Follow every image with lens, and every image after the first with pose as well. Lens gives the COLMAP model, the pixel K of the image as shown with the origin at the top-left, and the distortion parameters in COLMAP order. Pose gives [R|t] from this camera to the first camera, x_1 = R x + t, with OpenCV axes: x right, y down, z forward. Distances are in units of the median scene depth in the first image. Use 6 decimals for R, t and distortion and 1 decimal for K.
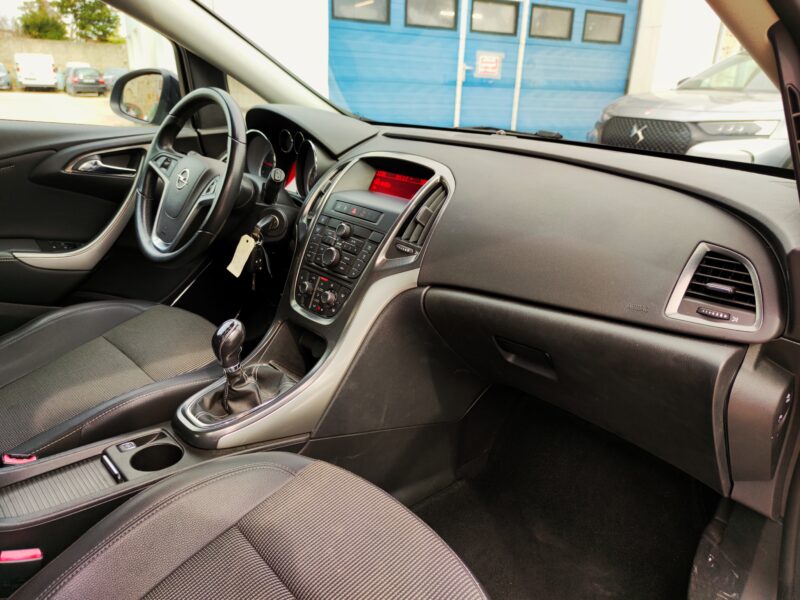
lens RADIAL K [[586.2, 0, 400.0], [0, 586.2, 300.0], [0, 0, 1]] dist [0.007649, -0.001650]
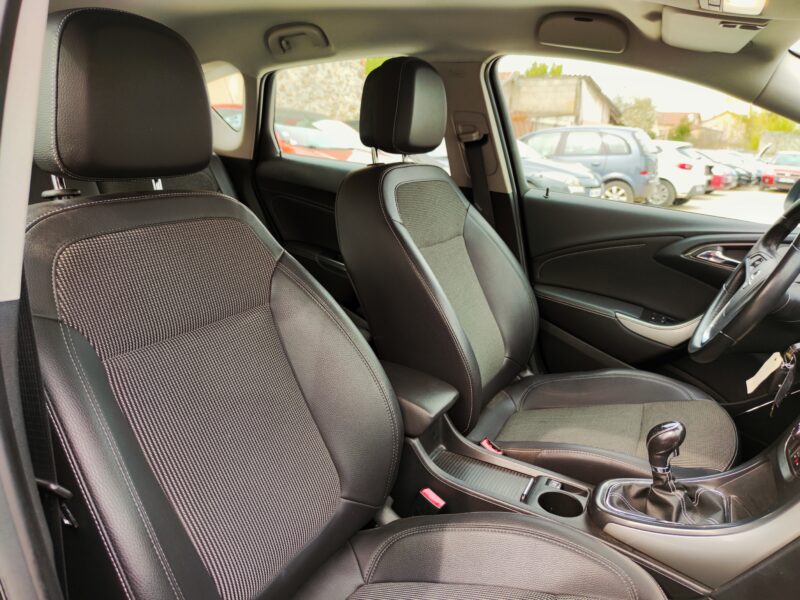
lens RADIAL K [[586.2, 0, 400.0], [0, 586.2, 300.0], [0, 0, 1]] dist [0.007649, -0.001650]
pose [[0.348262, 0.218151, -0.911660, 0.327984], [-0.349864, 0.932516, 0.089490, -0.068112], [0.869660, 0.287791, 0.401083, 0.150526]]
